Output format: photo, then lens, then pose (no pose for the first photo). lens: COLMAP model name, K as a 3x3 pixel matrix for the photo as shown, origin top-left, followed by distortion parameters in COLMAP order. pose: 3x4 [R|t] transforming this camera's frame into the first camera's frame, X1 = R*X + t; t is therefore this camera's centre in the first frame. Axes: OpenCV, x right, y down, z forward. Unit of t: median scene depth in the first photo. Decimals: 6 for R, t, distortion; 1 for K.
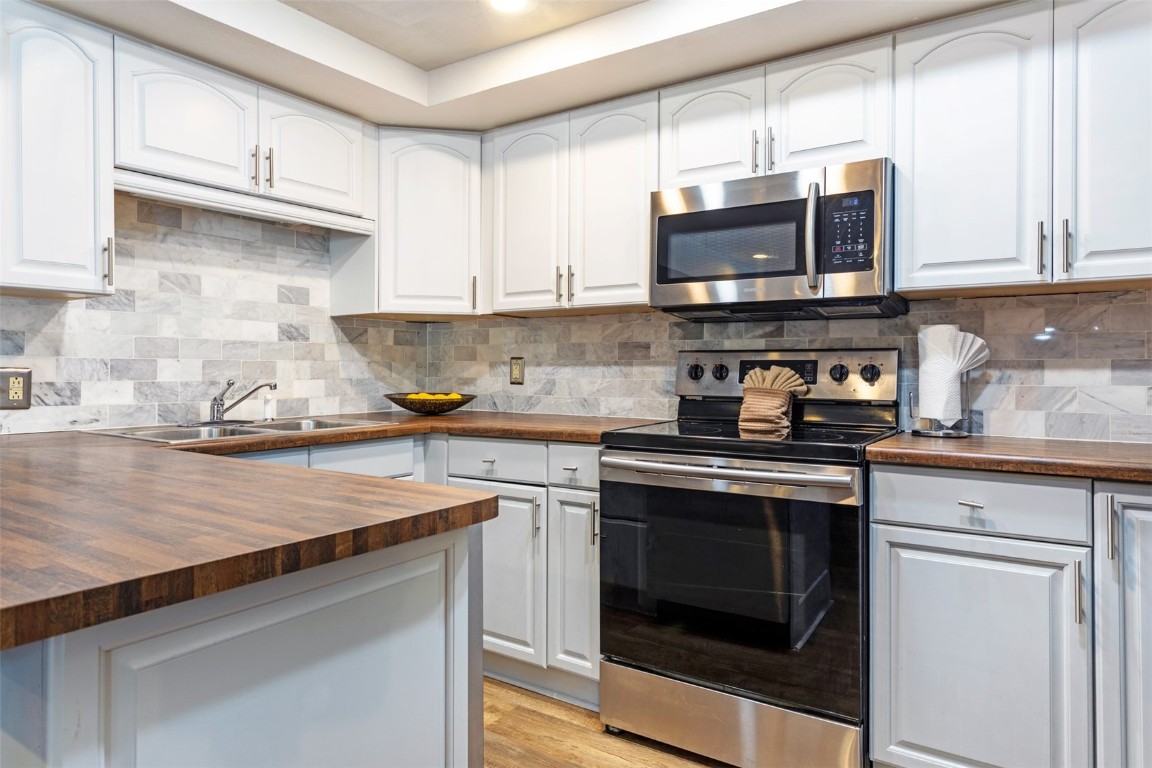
lens RADIAL K [[696.1, 0, 573.4], [0, 696.1, 361.6], [0, 0, 1]] dist [0.001589, 0.005887]
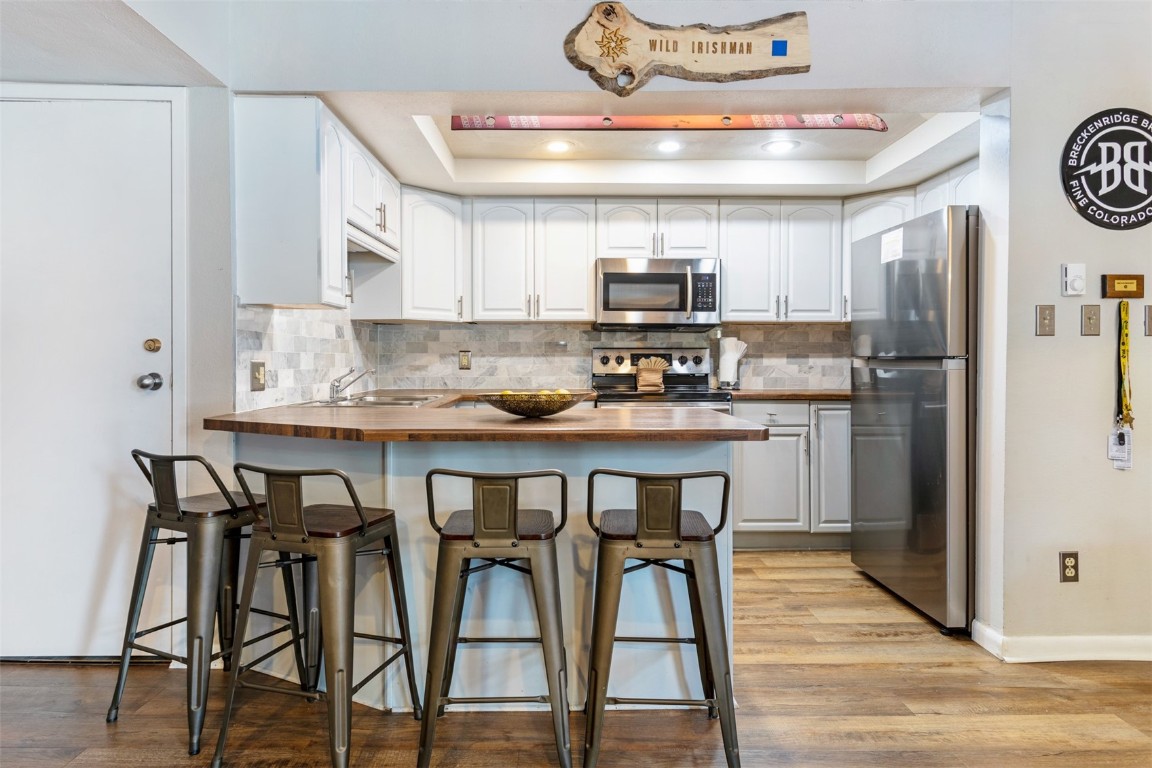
lens RADIAL K [[649.2, 0, 567.3], [0, 649.2, 362.9], [0, 0, 1]] dist [0.011067, 0.001547]
pose [[0.823429, -0.007900, 0.567364, -0.908761], [-0.002836, 0.999833, 0.018038, -0.007953], [-0.567412, -0.016462, 0.823270, -0.319752]]
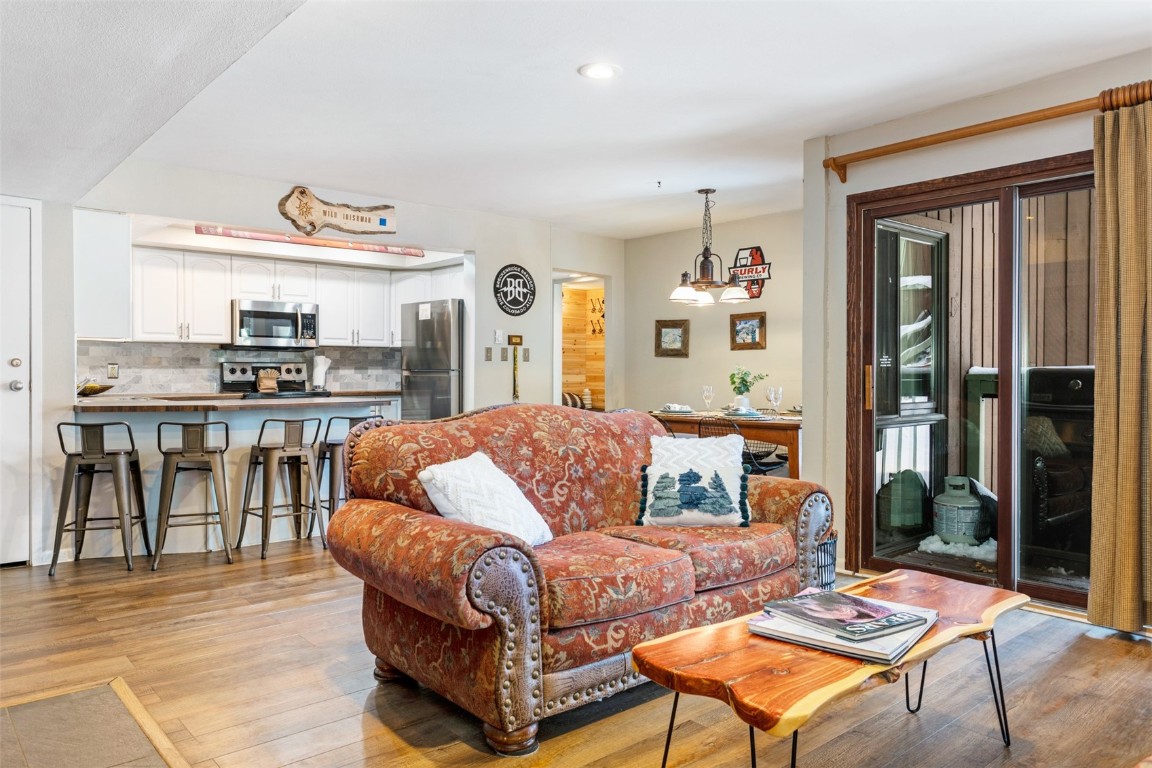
lens RADIAL K [[783.5, 0, 571.0], [0, 783.5, 373.5], [0, 0, 1]] dist [-0.005466, 0.002451]
pose [[0.256785, -0.010261, 0.966414, -2.349395], [-0.012610, 0.999823, 0.013966, -0.032081], [-0.966386, -0.015773, 0.256610, -0.908401]]
